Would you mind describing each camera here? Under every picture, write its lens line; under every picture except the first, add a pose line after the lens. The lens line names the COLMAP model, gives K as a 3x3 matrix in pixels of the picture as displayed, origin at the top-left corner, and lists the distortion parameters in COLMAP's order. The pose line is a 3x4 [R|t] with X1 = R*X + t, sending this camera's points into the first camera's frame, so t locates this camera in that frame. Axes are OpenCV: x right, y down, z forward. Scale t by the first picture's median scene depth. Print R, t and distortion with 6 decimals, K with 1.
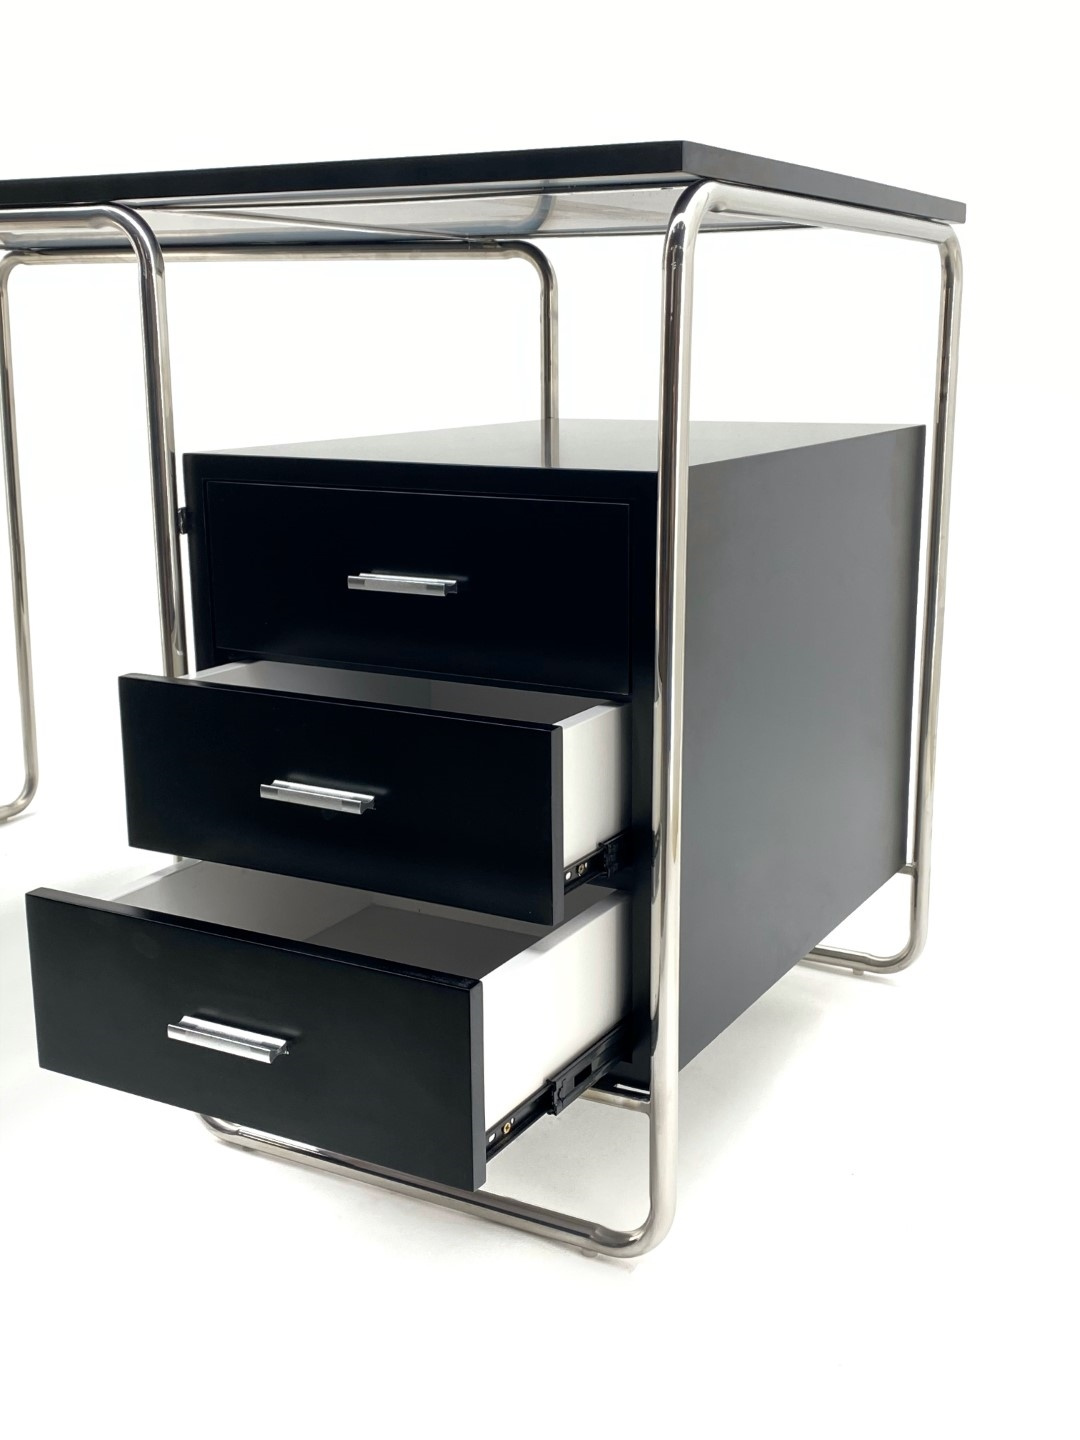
lens RADIAL K [[1641.5, 0, 540.0], [0, 1641.5, 720.0], [0, 0, 1]] dist [0.152807, -0.607371]
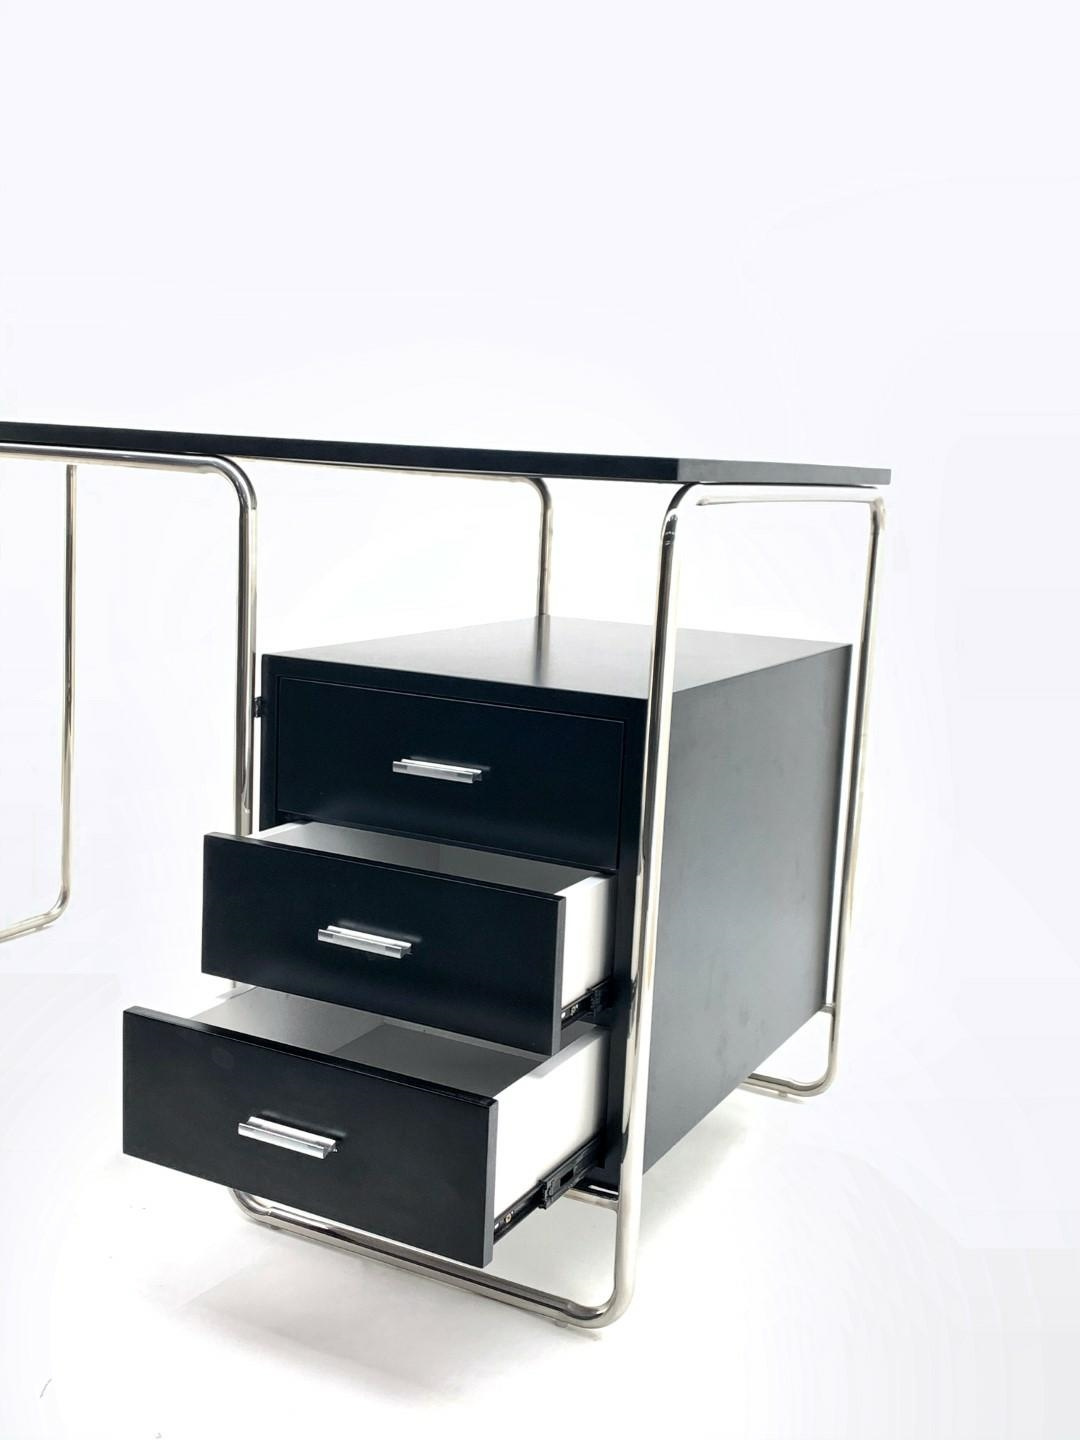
lens RADIAL K [[1535.9, 0, 540.0], [0, 1535.9, 720.0], [0, 0, 1]] dist [0.134132, -0.632859]
pose [[0.998283, 0.047145, 0.034768, -0.048828], [-0.044521, 0.996358, -0.072729, -0.039917], [-0.038070, 0.071056, 0.996746, -0.172989]]
